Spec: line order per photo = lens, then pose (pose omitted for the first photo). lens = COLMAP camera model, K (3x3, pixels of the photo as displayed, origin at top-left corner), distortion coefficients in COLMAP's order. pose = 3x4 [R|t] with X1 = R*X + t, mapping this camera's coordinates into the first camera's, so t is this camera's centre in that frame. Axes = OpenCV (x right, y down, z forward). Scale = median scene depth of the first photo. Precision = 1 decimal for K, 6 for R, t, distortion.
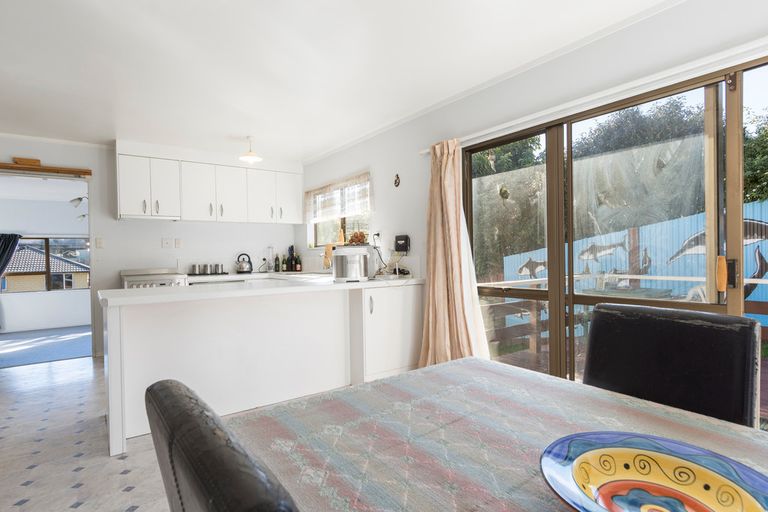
lens RADIAL K [[409.4, 0, 384.0], [0, 409.4, 256.0], [0, 0, 1]] dist [0.007952, 0.000713]
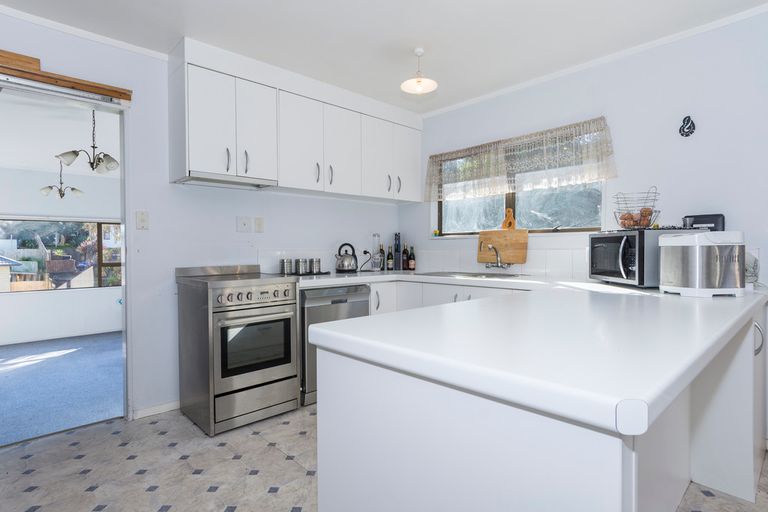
lens RADIAL K [[405.4, 0, 381.8], [0, 405.4, 246.1], [0, 0, 1]] dist [-0.002656, -0.000832]
pose [[0.990212, 0.011775, 0.139074, -0.405361], [-0.009976, 0.999857, -0.013632, 0.007697], [-0.139214, 0.012111, 0.990188, 0.367514]]
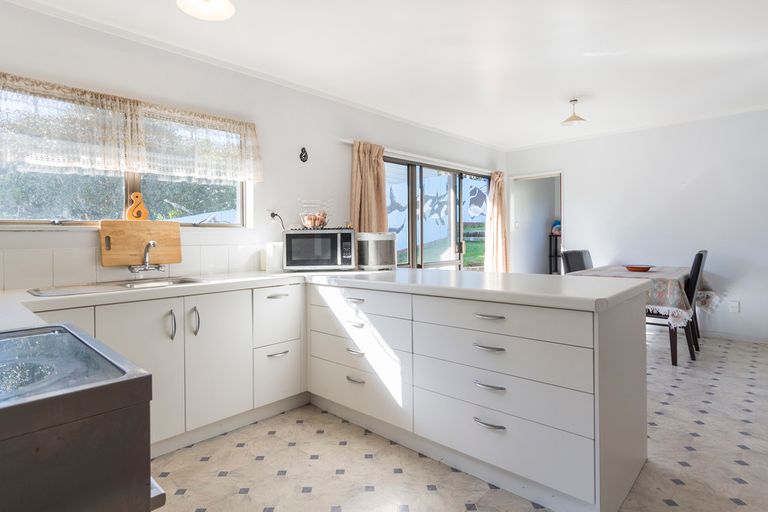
lens RADIAL K [[405.4, 0, 381.8], [0, 405.4, 246.1], [0, 0, 1]] dist [-0.002656, -0.000832]
pose [[-0.183633, 0.006853, 0.982971, -0.660977], [0.024203, 0.999704, -0.002448, 0.009715], [-0.982697, 0.023341, -0.183745, 0.797520]]
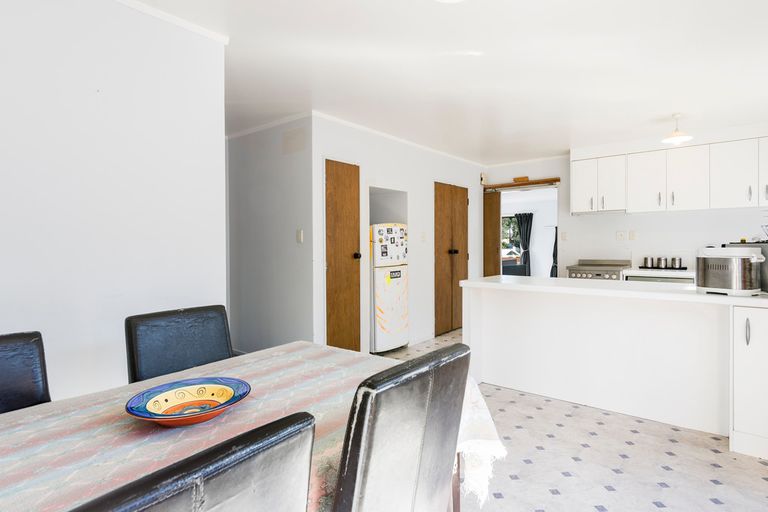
lens RADIAL K [[405.4, 0, 381.8], [0, 405.4, 246.1], [0, 0, 1]] dist [-0.002656, -0.000832]
pose [[0.261163, 0.021352, -0.965059, 0.301345], [-0.002795, 0.999768, 0.021364, -0.024225], [0.965291, -0.002882, 0.261162, 0.148107]]
